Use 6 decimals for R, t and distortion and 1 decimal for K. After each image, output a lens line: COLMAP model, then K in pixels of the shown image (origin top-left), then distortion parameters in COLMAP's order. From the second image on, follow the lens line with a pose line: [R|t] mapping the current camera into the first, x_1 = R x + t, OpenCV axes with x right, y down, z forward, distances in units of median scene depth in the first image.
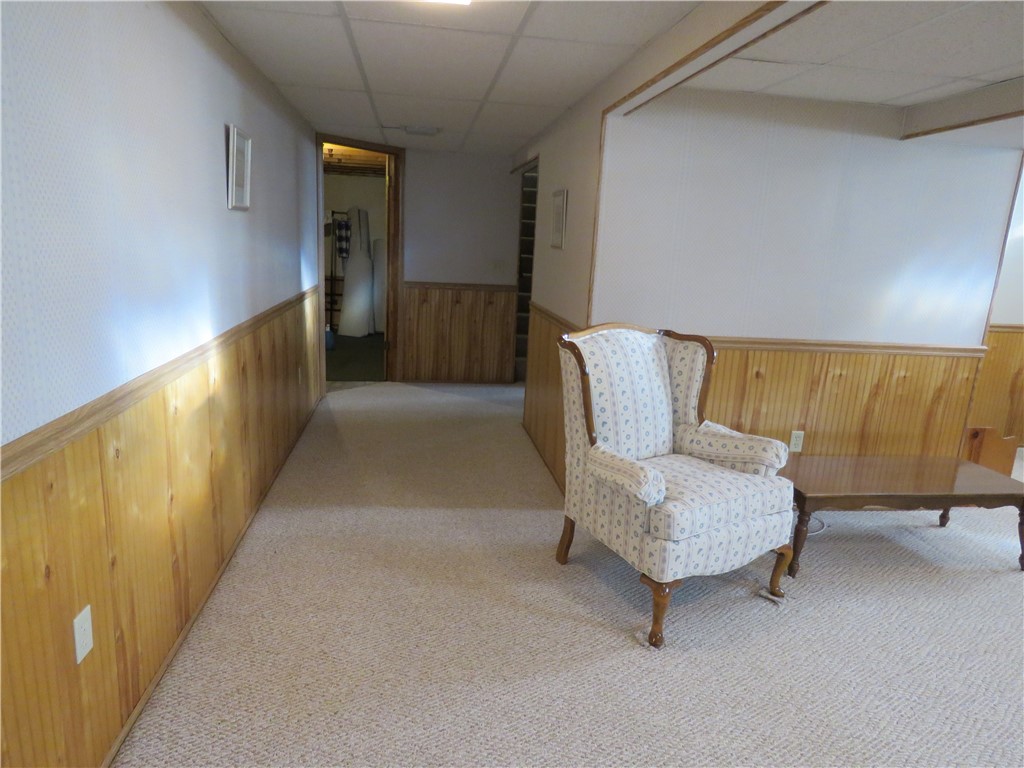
lens RADIAL K [[650.3, 0, 512.8], [0, 650.3, 386.7], [0, 0, 1]] dist [-0.006794, -0.002664]
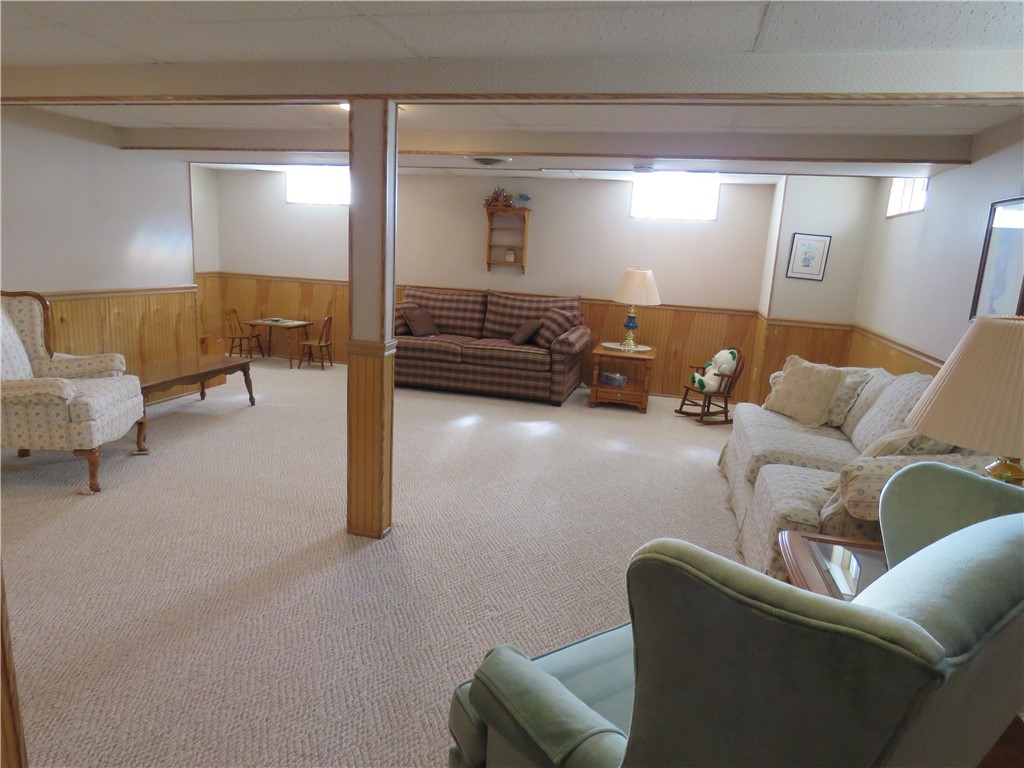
lens RADIAL K [[650.3, 0, 512.8], [0, 650.3, 386.7], [0, 0, 1]] dist [-0.006794, -0.002664]
pose [[0.380493, -0.221985, 0.897746, -0.565585], [0.170273, 0.970983, 0.167927, 0.056345], [-0.908973, 0.088967, 0.407250, -0.411534]]
